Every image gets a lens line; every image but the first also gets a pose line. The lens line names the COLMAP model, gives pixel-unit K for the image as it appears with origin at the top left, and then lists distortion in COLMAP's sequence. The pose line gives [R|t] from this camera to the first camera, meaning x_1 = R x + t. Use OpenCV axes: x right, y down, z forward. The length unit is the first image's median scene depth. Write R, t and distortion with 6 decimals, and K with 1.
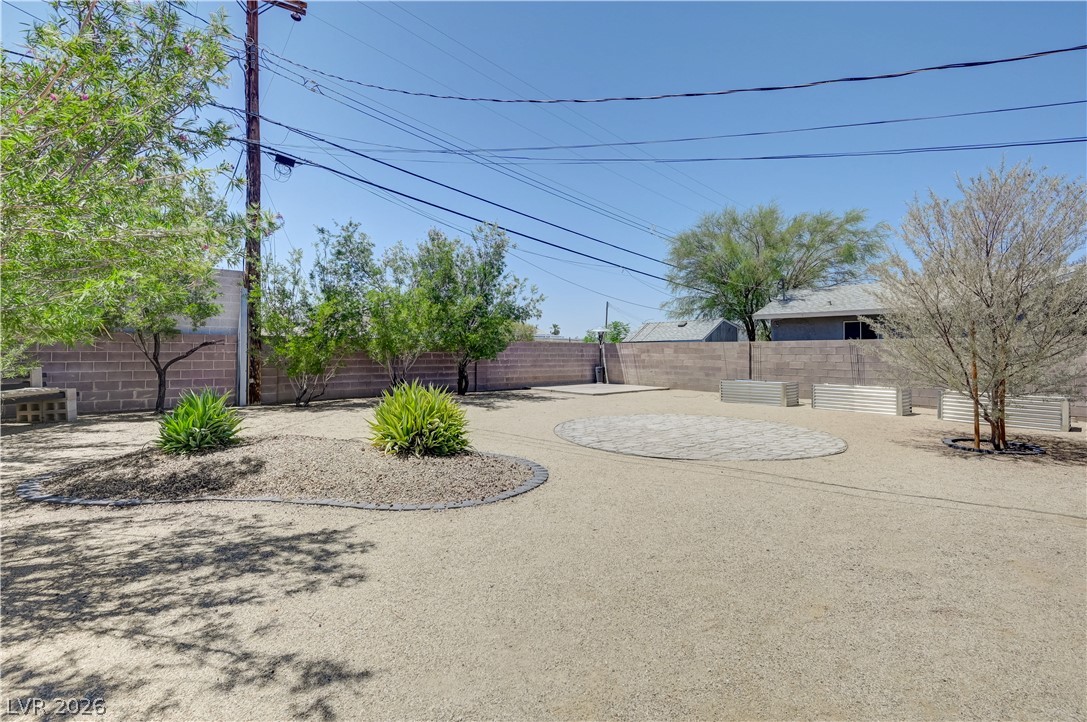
lens RADIAL K [[464.4, 0, 540.9], [0, 464.4, 355.1], [0, 0, 1]] dist [-0.001103, -0.000947]
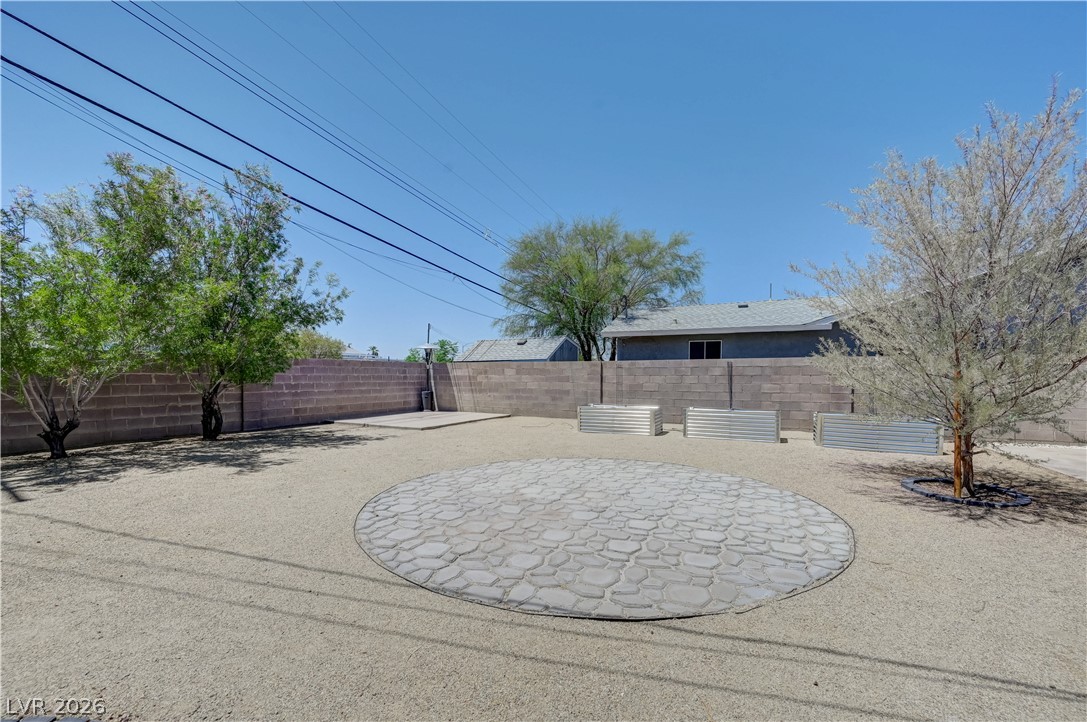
lens RADIAL K [[439.3, 0, 537.5], [0, 439.3, 379.8], [0, 0, 1]] dist [-0.000455, 0.000086]
pose [[0.925795, -0.006021, 0.377977, 0.015607], [0.004004, 0.999973, 0.006122, 0.001115], [-0.378004, -0.004154, 0.925795, 0.236822]]
